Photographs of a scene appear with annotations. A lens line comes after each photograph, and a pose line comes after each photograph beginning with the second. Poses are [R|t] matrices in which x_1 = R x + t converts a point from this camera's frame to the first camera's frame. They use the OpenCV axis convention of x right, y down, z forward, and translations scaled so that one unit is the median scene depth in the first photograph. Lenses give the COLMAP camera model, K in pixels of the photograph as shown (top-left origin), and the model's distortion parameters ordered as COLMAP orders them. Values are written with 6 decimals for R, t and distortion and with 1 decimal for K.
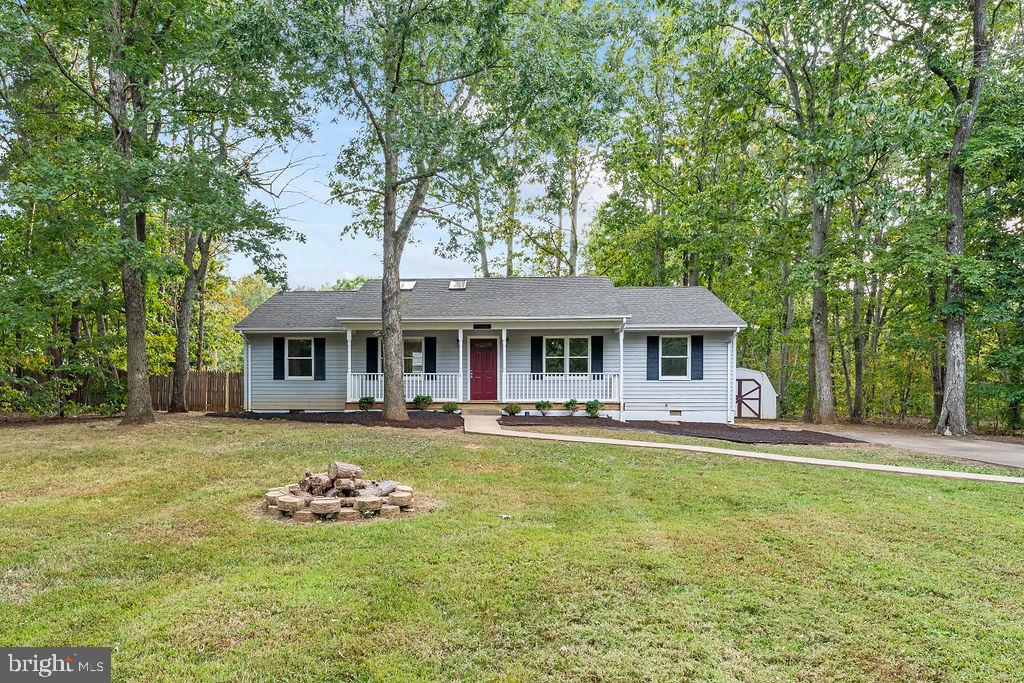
lens RADIAL K [[683.1, 0, 444.4], [0, 683.1, 406.7], [0, 0, 1]] dist [-0.002213, -0.000681]
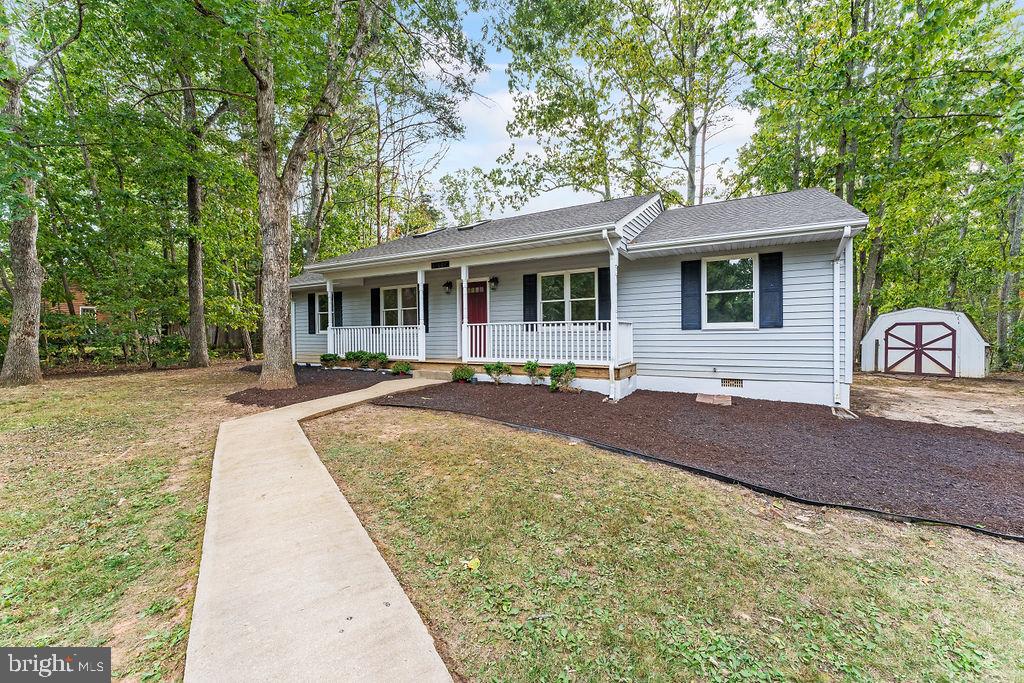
lens RADIAL K [[412.0, 0, 514.6], [0, 412.0, 339.4], [0, 0, 1]] dist [0.001690, 0.000252]
pose [[0.908189, -0.004235, -0.418540, 0.316478], [0.001209, 0.999971, -0.007495, -0.026989], [0.418560, 0.006301, 0.908168, 0.581485]]
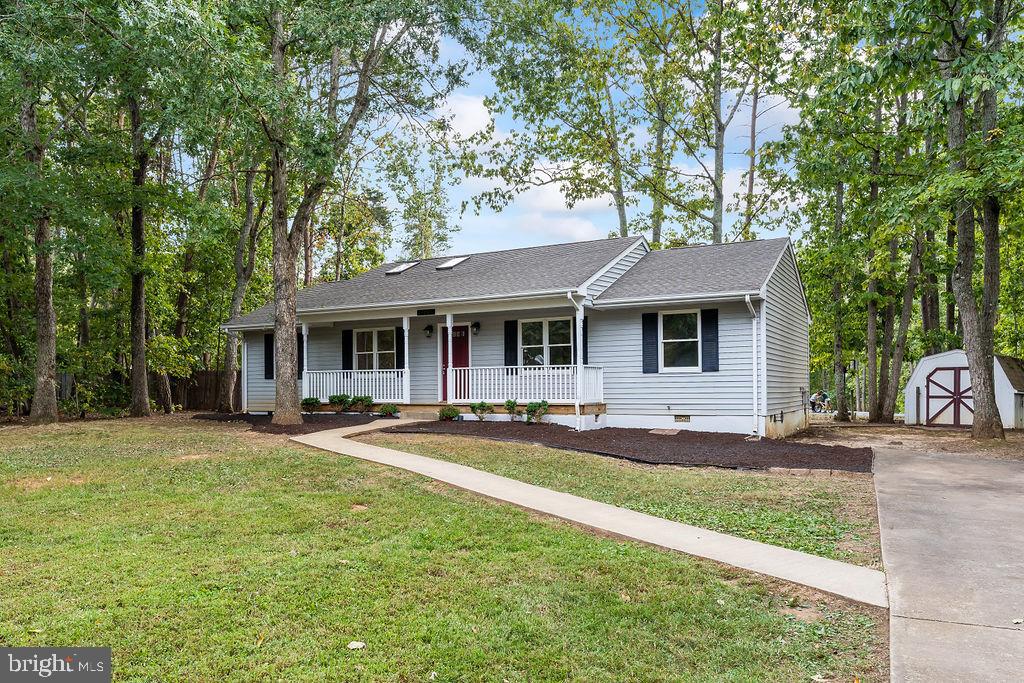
lens RADIAL K [[791.0, 0, 479.6], [0, 791.0, 390.2], [0, 0, 1]] dist [0.001071, 0.002134]
pose [[0.901546, -0.007124, -0.432625, 0.507140], [-0.000484, 0.999847, -0.017474, -0.005685], [0.432683, 0.015963, 0.901405, 0.156232]]
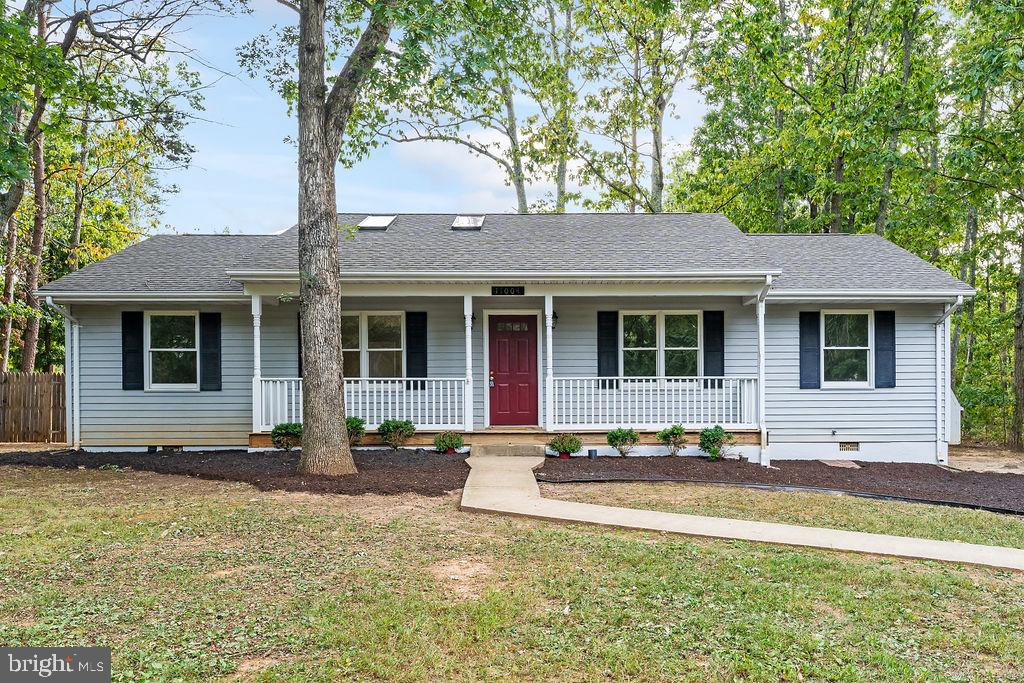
lens RADIAL K [[840.3, 0, 566.0], [0, 840.3, 403.7], [0, 0, 1]] dist [-0.001689, -0.001030]
pose [[0.995242, -0.005205, 0.097292, 0.034294], [0.006622, 0.999876, -0.014255, -0.017761], [-0.097206, 0.014831, 0.995154, 0.322872]]
